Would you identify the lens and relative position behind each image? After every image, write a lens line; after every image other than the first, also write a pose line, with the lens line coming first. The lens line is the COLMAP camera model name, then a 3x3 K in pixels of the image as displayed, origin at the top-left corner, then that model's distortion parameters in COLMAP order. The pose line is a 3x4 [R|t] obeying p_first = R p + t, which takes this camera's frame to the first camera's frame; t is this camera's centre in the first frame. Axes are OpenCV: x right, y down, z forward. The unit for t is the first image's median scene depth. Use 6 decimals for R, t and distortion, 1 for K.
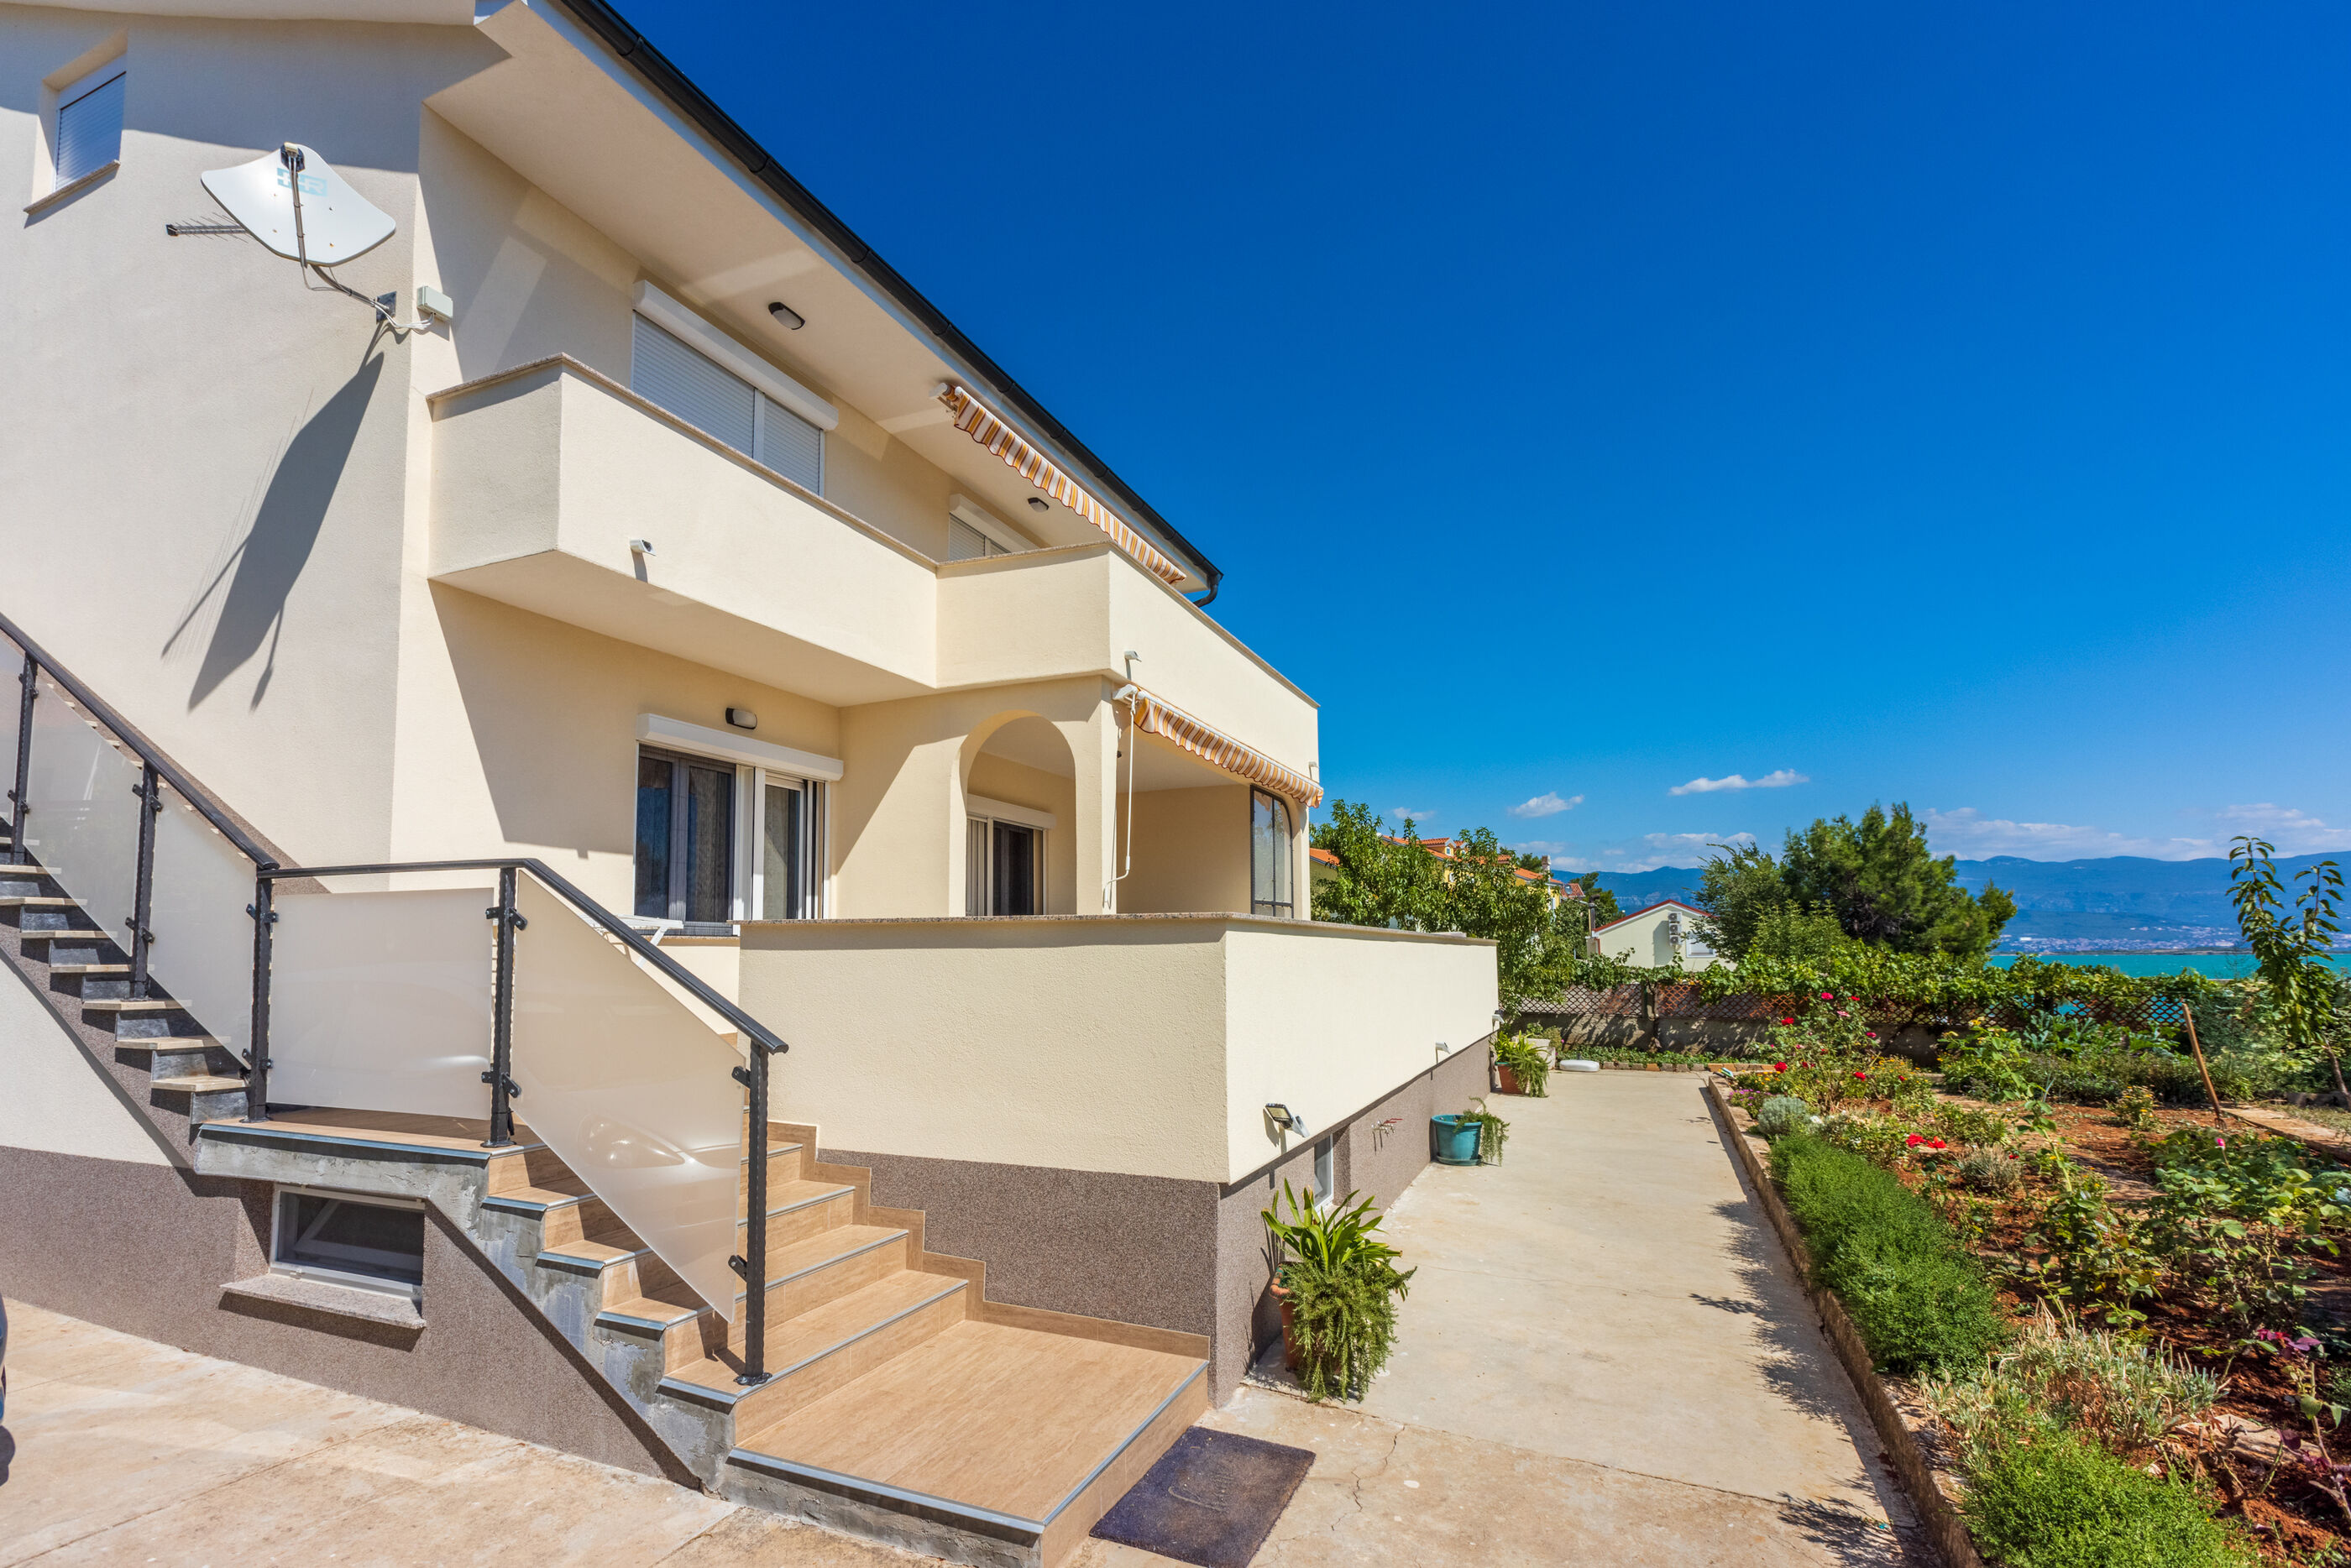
lens RADIAL K [[1061.0, 0, 1165.0], [0, 1061.0, 860.7], [0, 0, 1]] dist [0.002209, -0.000132]
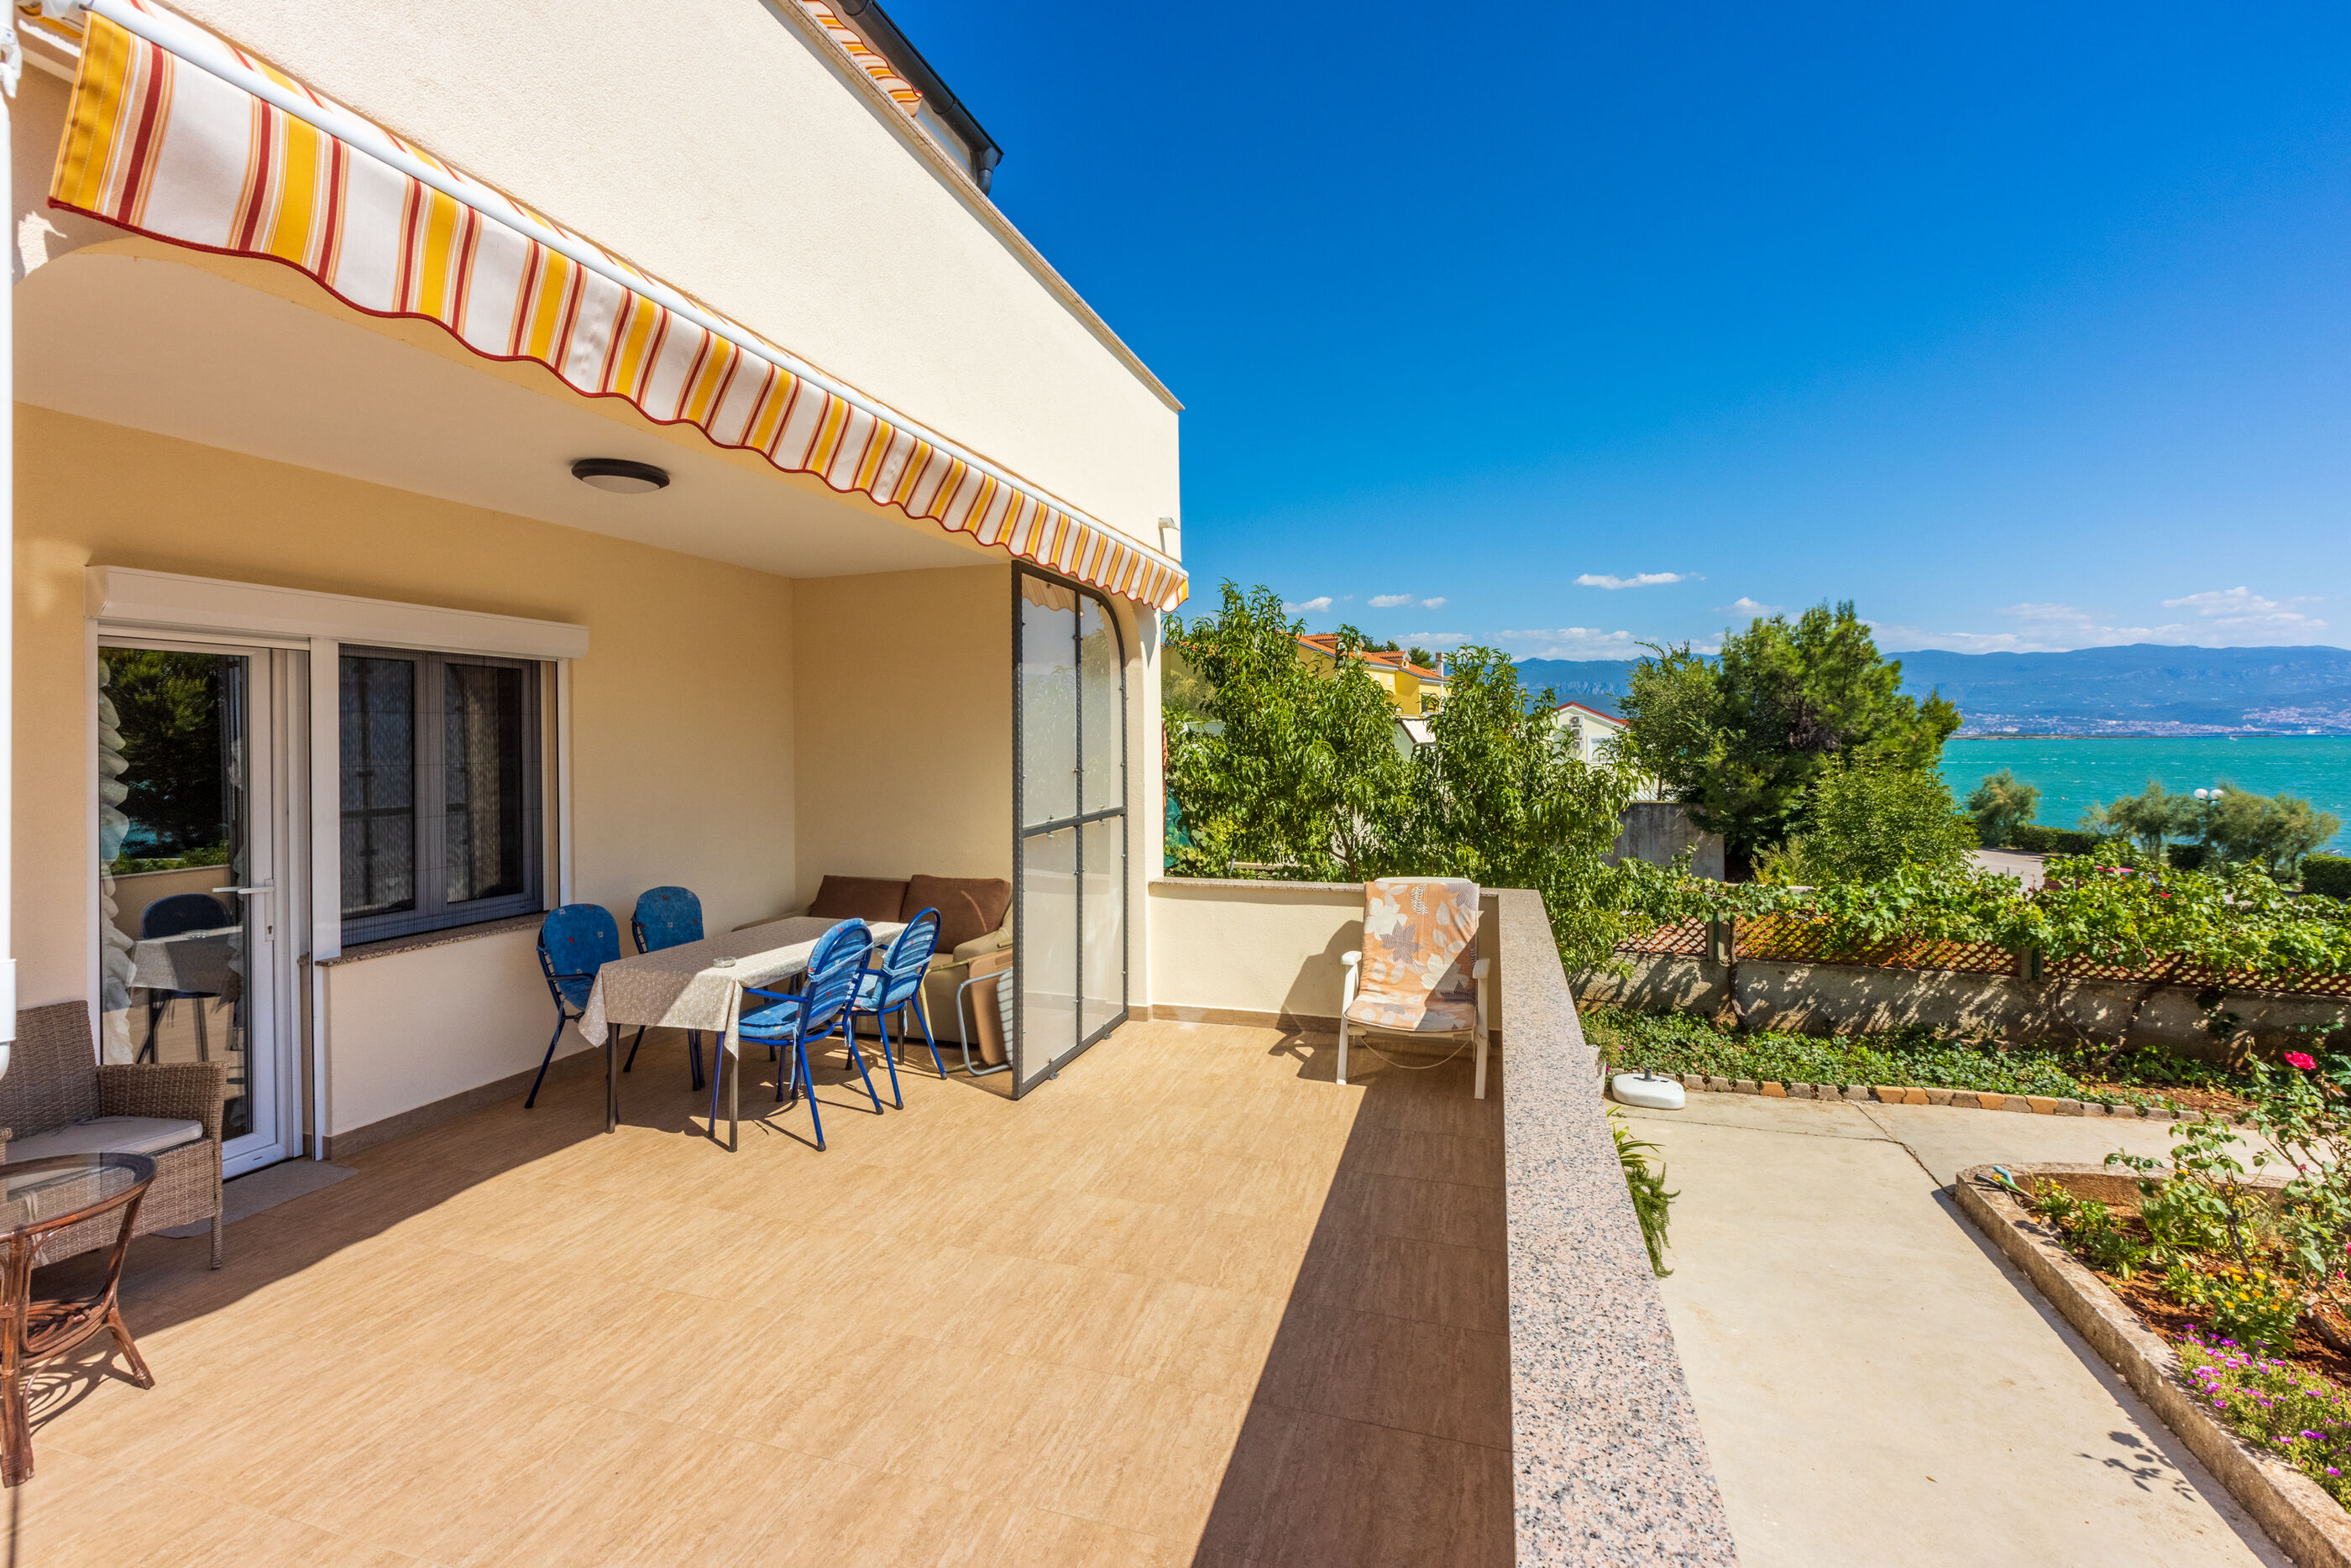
lens RADIAL K [[1061.0, 0, 1165.9], [0, 1061.0, 739.7], [0, 0, 1]] dist [0.002209, -0.000132]
pose [[0.994075, -0.003231, 0.108647, 0.128107], [-0.006019, 0.996388, 0.084706, -0.049133], [-0.108528, -0.084858, 0.990465, 0.762551]]
